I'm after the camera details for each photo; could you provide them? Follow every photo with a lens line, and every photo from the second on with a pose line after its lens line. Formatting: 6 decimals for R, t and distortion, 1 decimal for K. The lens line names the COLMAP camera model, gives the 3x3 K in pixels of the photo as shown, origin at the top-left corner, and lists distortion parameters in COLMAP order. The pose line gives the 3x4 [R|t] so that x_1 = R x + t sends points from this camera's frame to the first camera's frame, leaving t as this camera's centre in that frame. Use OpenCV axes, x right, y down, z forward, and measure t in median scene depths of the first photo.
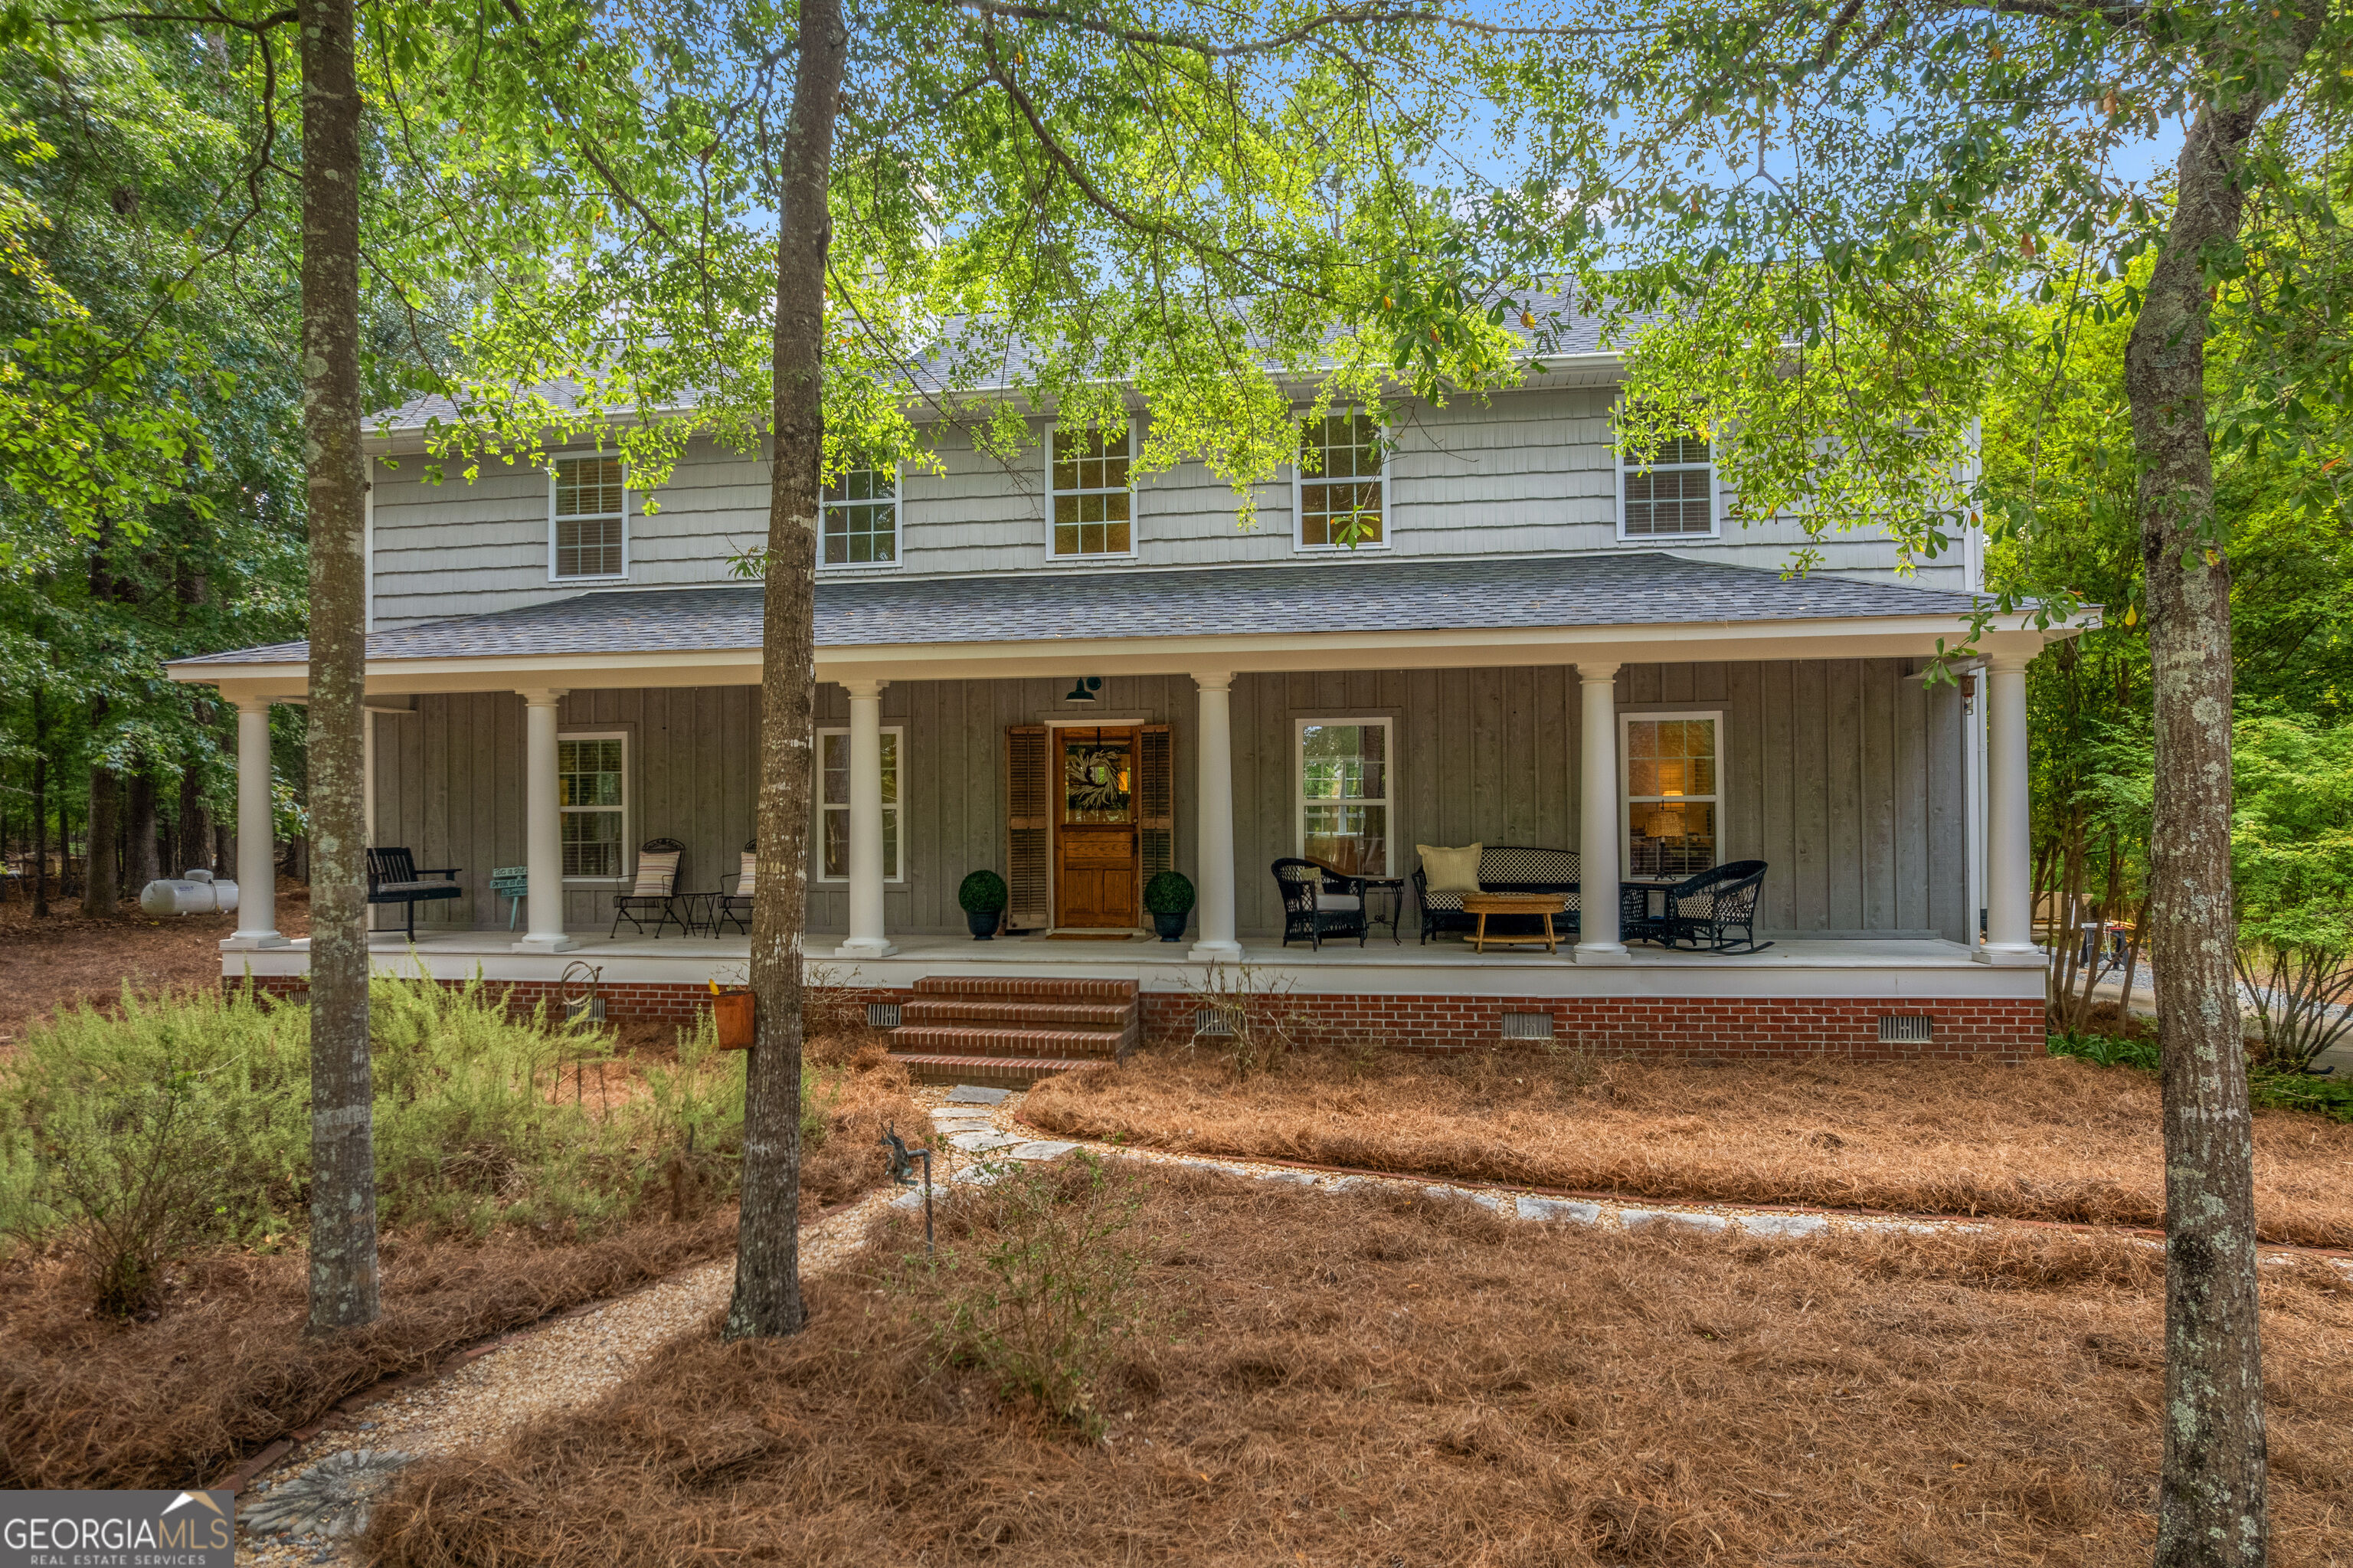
lens RADIAL K [[1601.5, 0, 1177.6], [0, 1601.5, 876.7], [0, 0, 1]] dist [-0.072129, 0.003895]
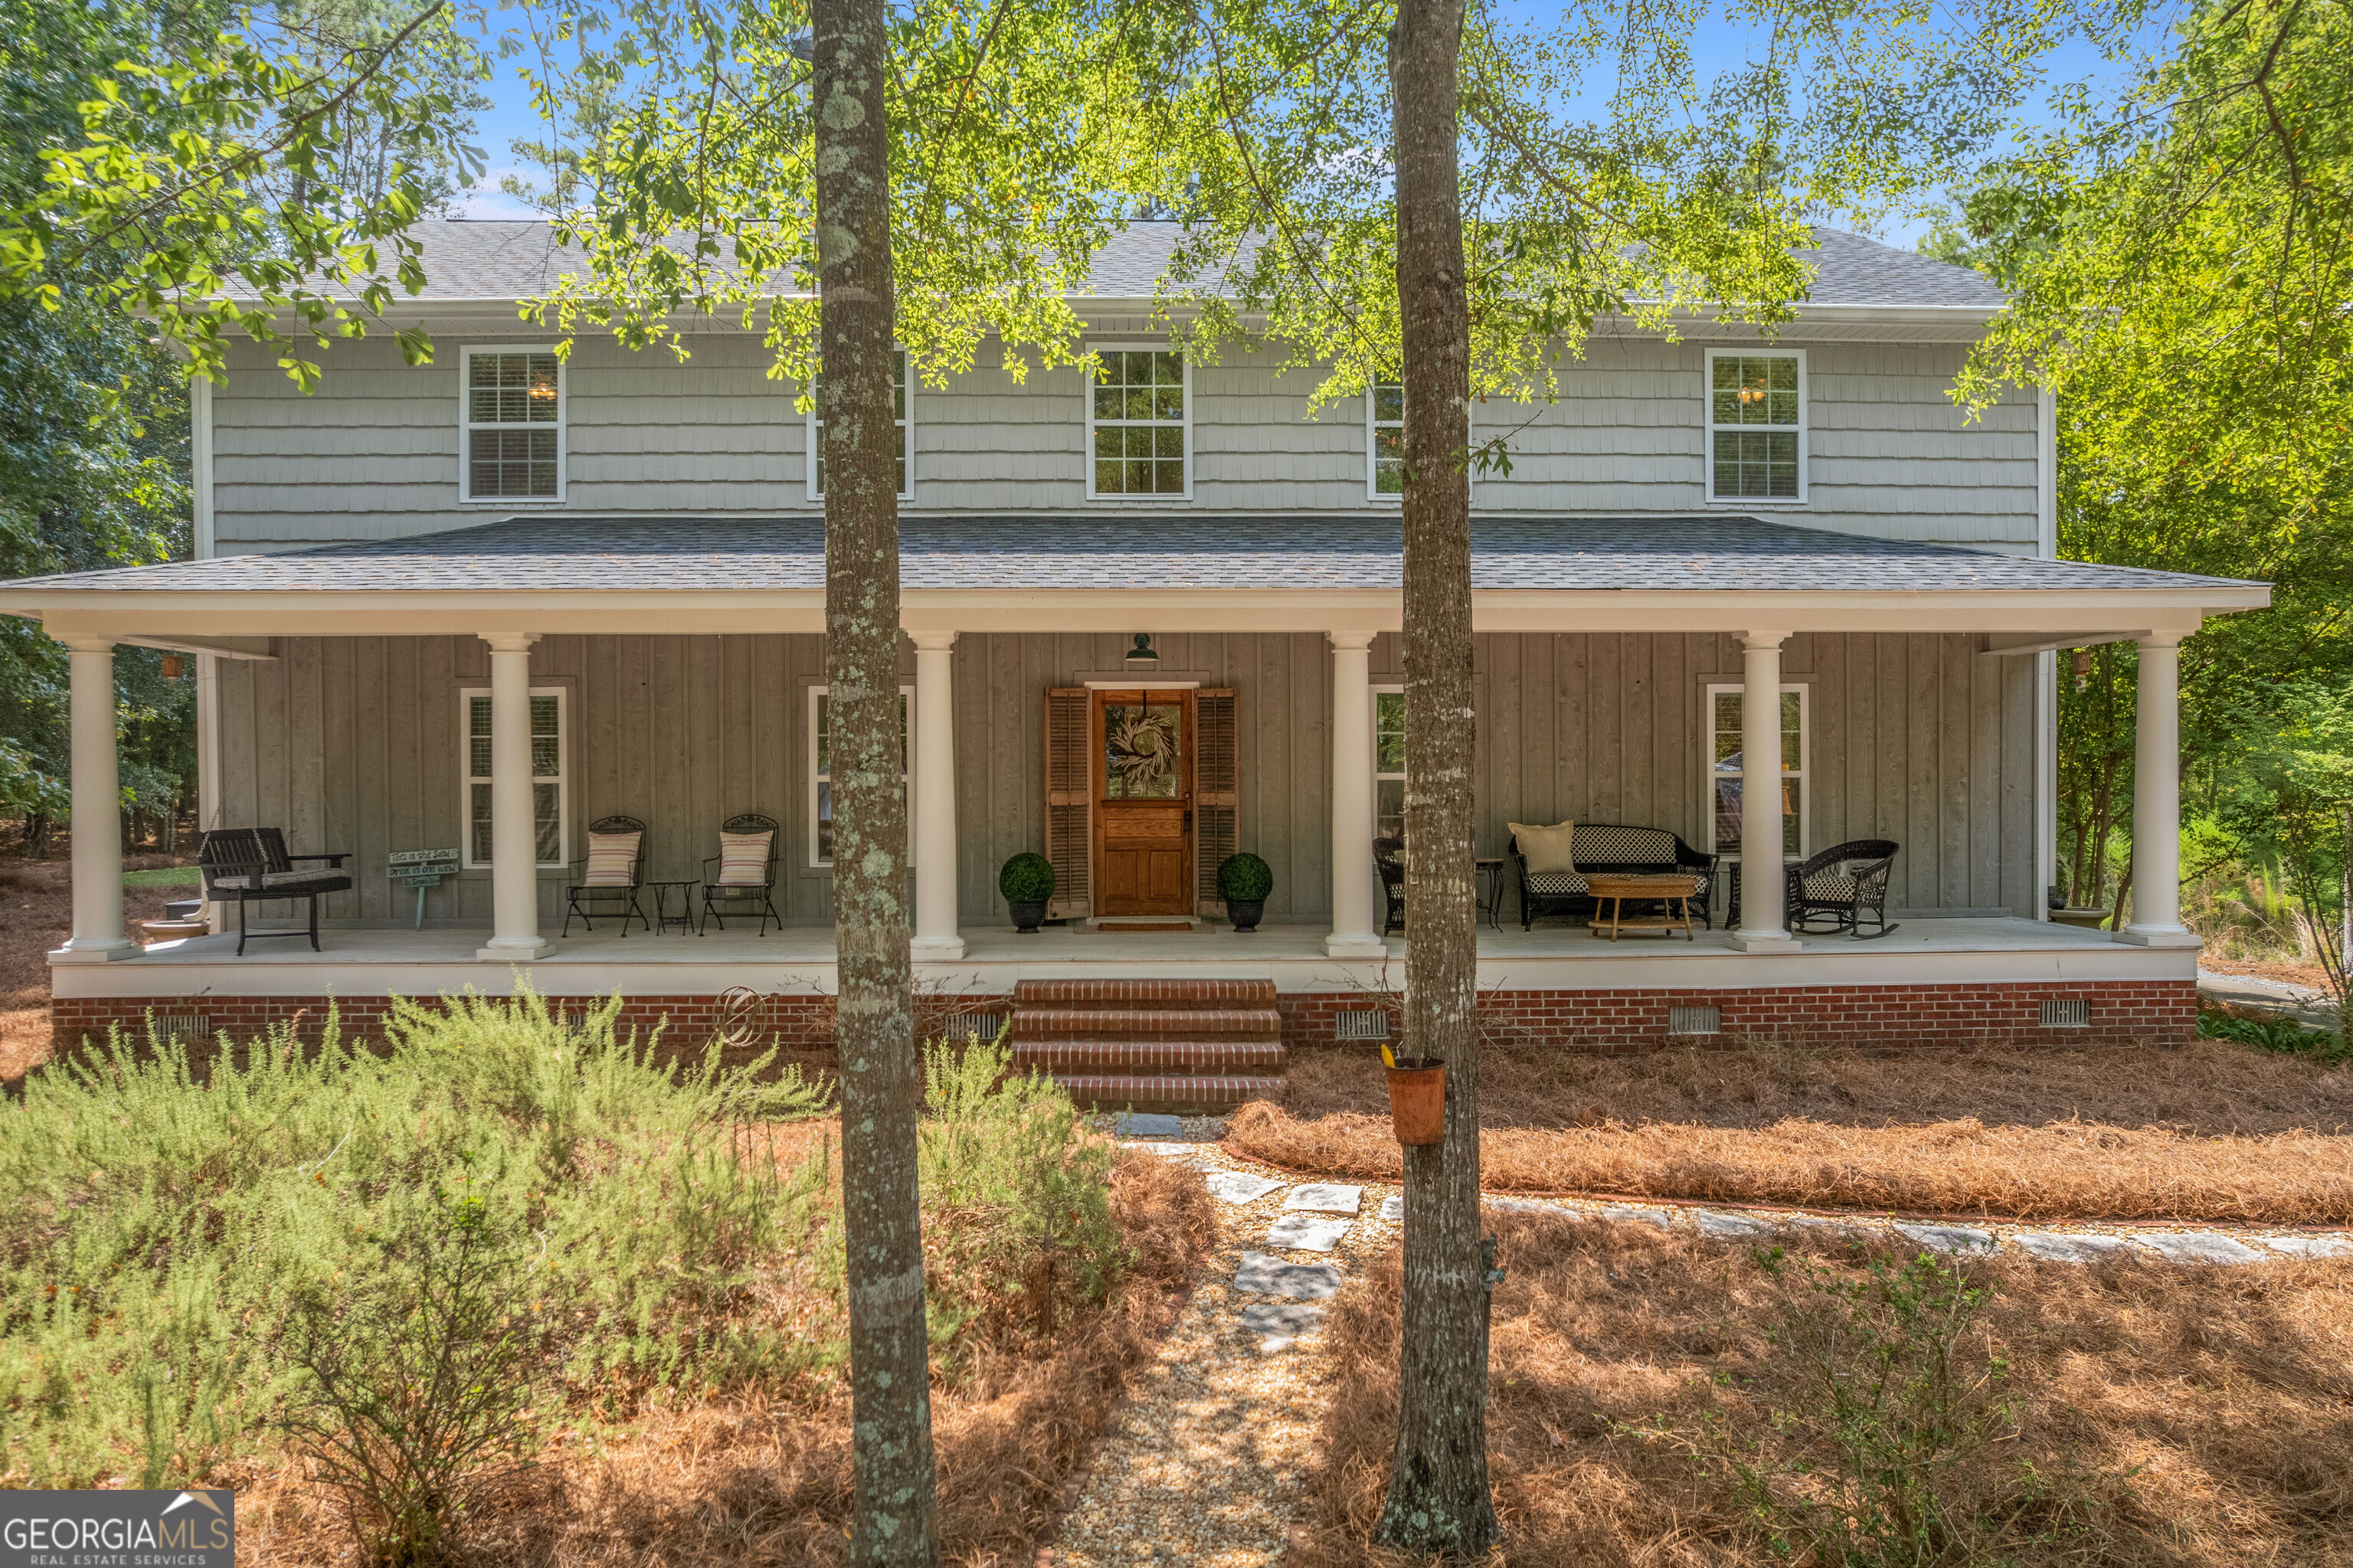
lens RADIAL K [[1588.1, 0, 1168.2], [0, 1588.1, 856.4], [0, 0, 1]] dist [-0.085086, 0.067109]
pose [[0.977616, -0.007800, 0.210255, -0.244183], [0.005211, 0.999904, 0.012868, -0.013650], [-0.210335, -0.011484, 0.977562, 0.150220]]
